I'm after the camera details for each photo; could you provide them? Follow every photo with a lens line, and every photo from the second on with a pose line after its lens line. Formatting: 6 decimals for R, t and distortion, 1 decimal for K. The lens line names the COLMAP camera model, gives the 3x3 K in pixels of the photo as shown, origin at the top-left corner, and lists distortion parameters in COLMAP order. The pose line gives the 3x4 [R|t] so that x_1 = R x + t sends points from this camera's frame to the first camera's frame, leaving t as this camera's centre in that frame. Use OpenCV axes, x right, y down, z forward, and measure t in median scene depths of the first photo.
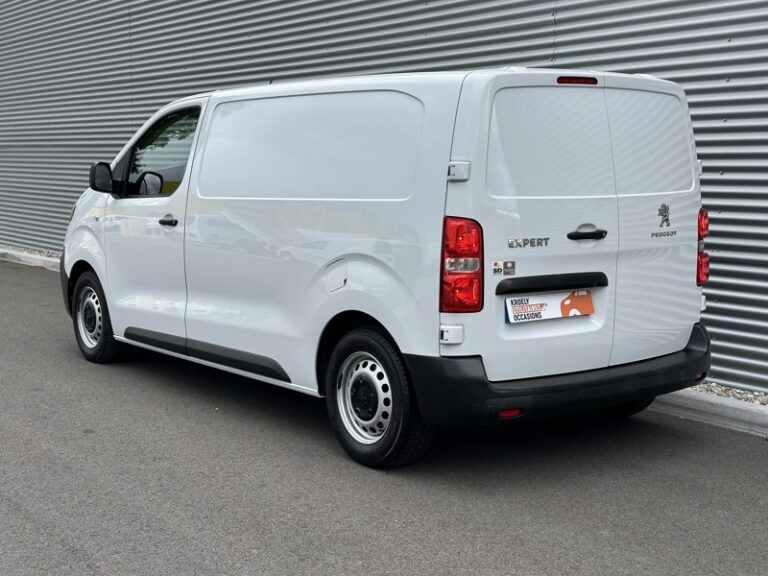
lens RADIAL K [[1084.2, 0, 384.0], [0, 1084.2, 288.0], [0, 0, 1]] dist [0.032392, 0.051165]
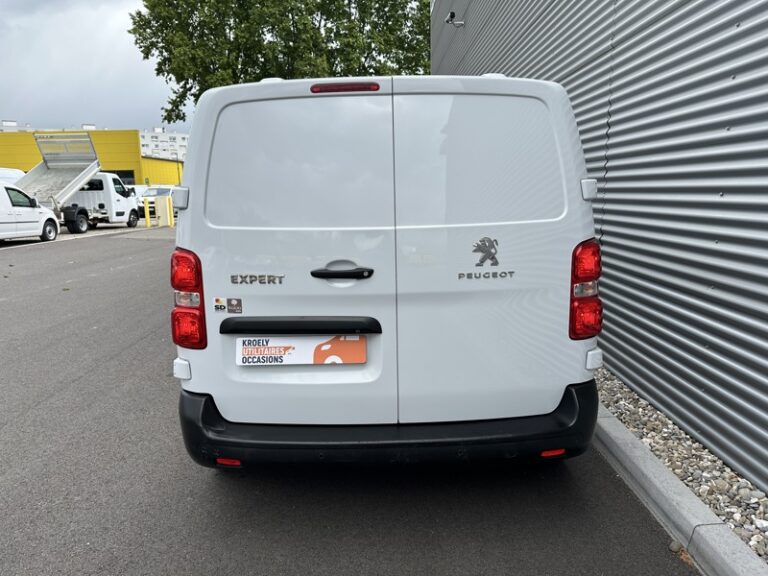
lens RADIAL K [[544.8, 0, 384.0], [0, 544.8, 288.0], [0, 0, 1]] dist [0.067009, -0.094681]
pose [[0.808038, 0.090174, -0.582188, 0.467612], [-0.052129, 0.995284, 0.081807, -0.074855], [0.586819, -0.035754, 0.808928, 0.679424]]
